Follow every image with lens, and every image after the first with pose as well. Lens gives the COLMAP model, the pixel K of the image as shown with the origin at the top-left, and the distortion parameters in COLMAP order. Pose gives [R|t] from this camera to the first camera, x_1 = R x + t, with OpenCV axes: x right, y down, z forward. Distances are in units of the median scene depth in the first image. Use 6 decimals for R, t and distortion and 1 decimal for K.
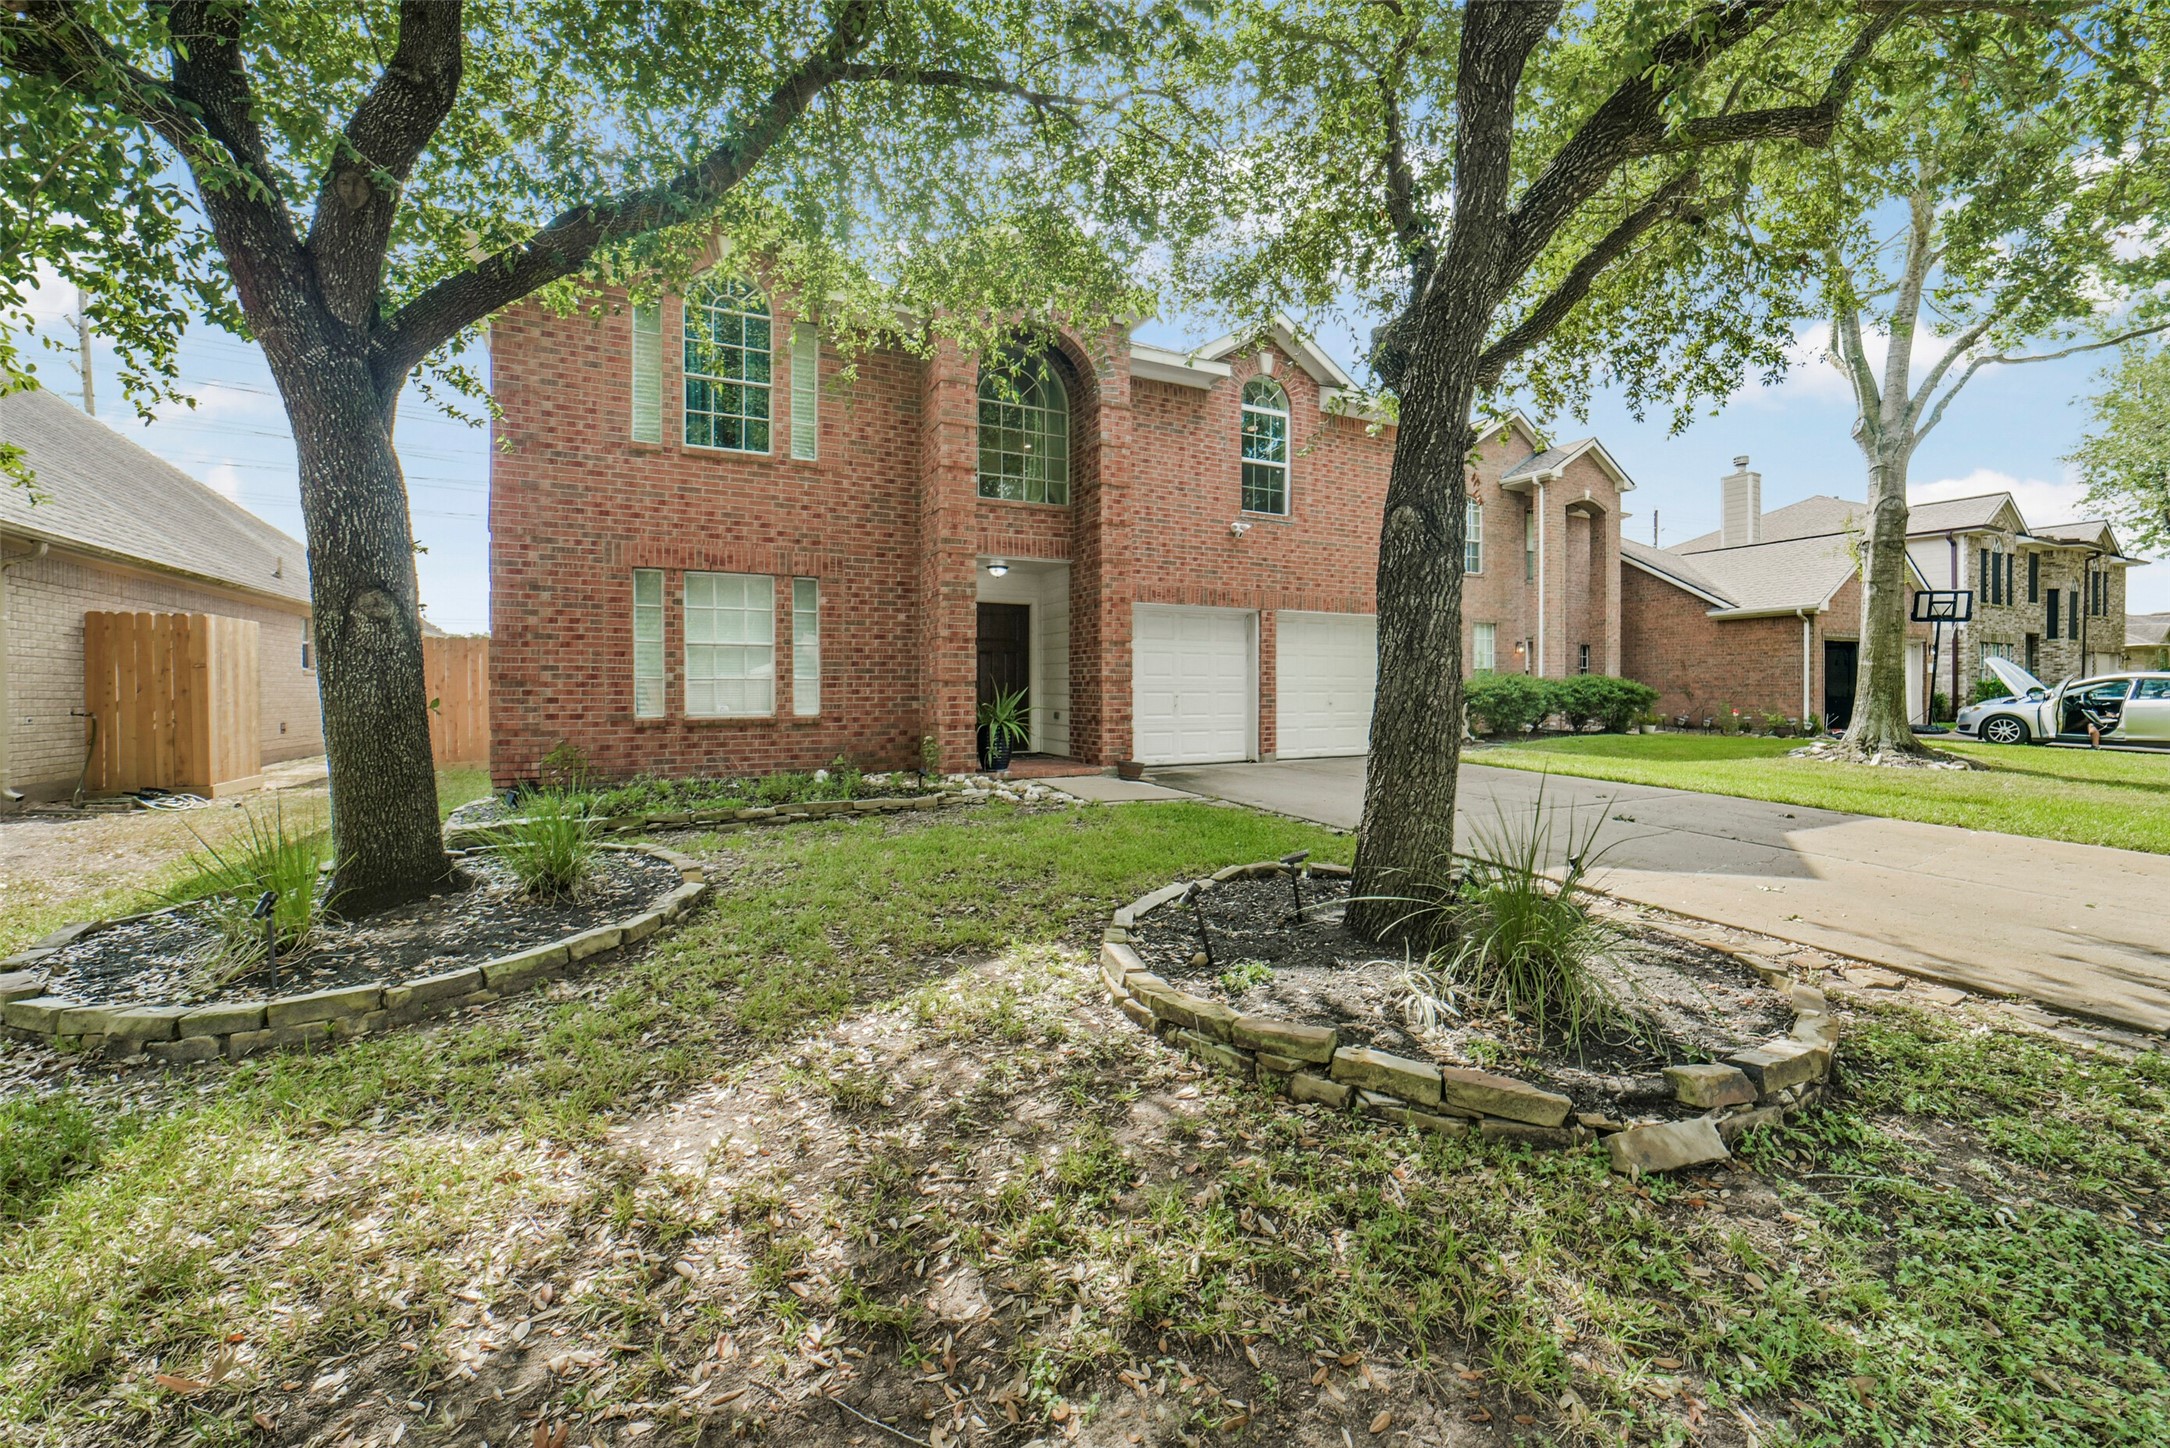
lens RADIAL K [[858.3, 0, 1102.4], [0, 858.3, 702.1], [0, 0, 1]] dist [-0.038195, 0.008770]
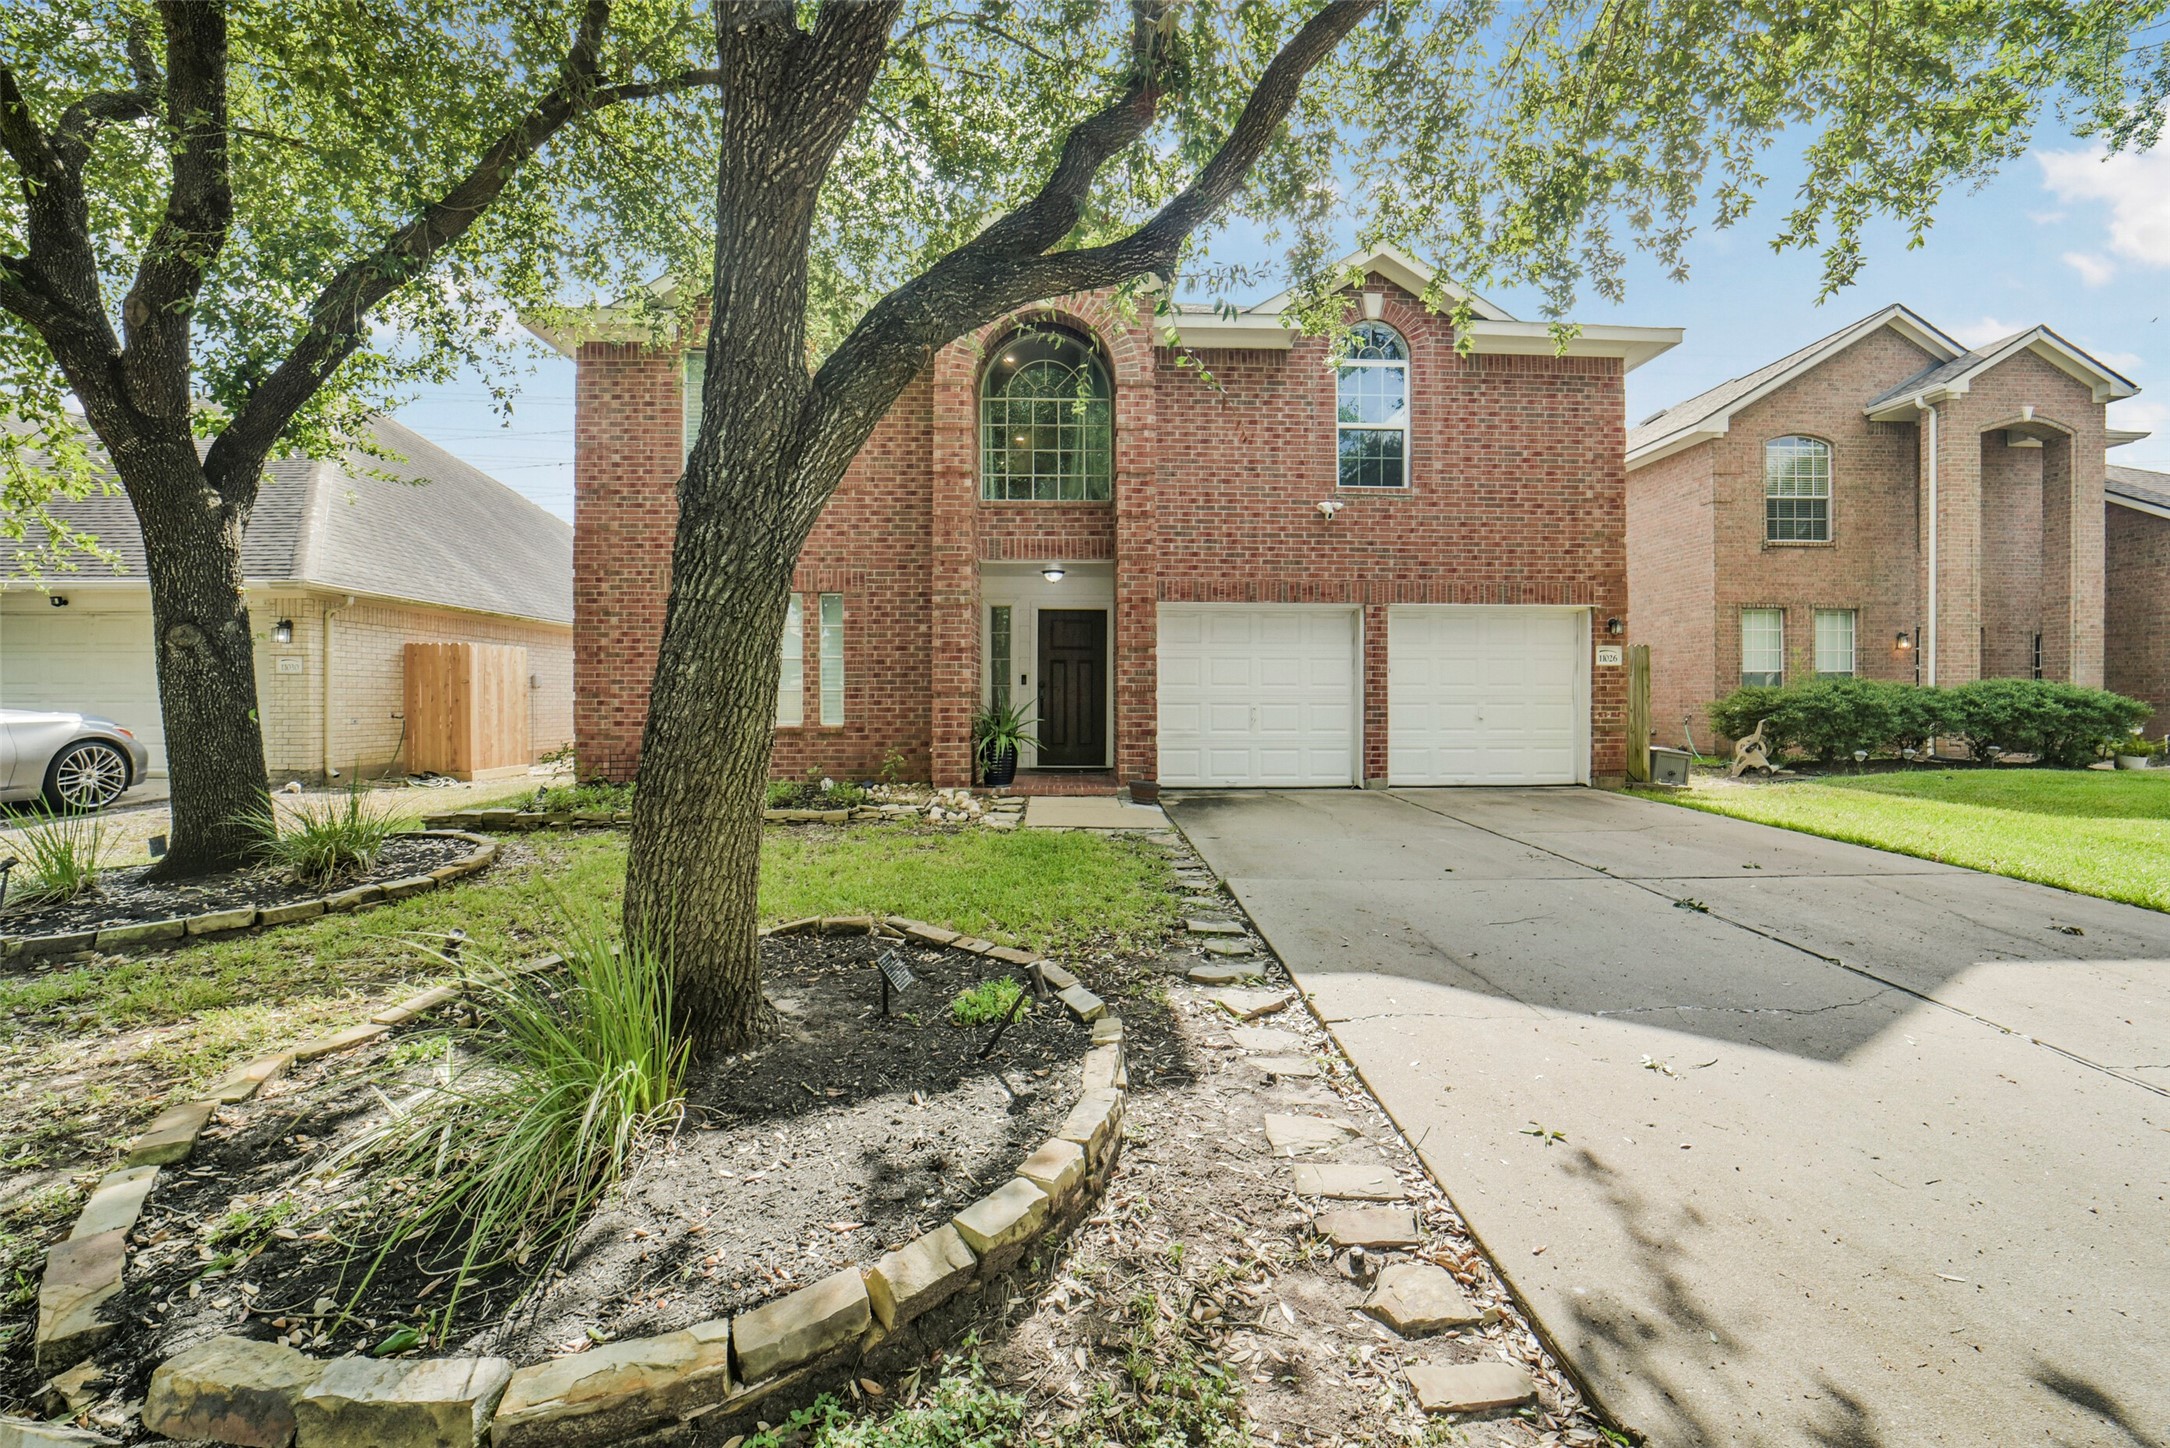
lens RADIAL K [[858.3, 0, 1102.4], [0, 858.3, 702.1], [0, 0, 1]] dist [-0.038195, 0.008770]
pose [[0.906248, 0.002658, -0.422738, 0.362936], [-0.007190, 0.999932, -0.009127, -0.005157], [0.422685, 0.011311, 0.906206, 0.177959]]
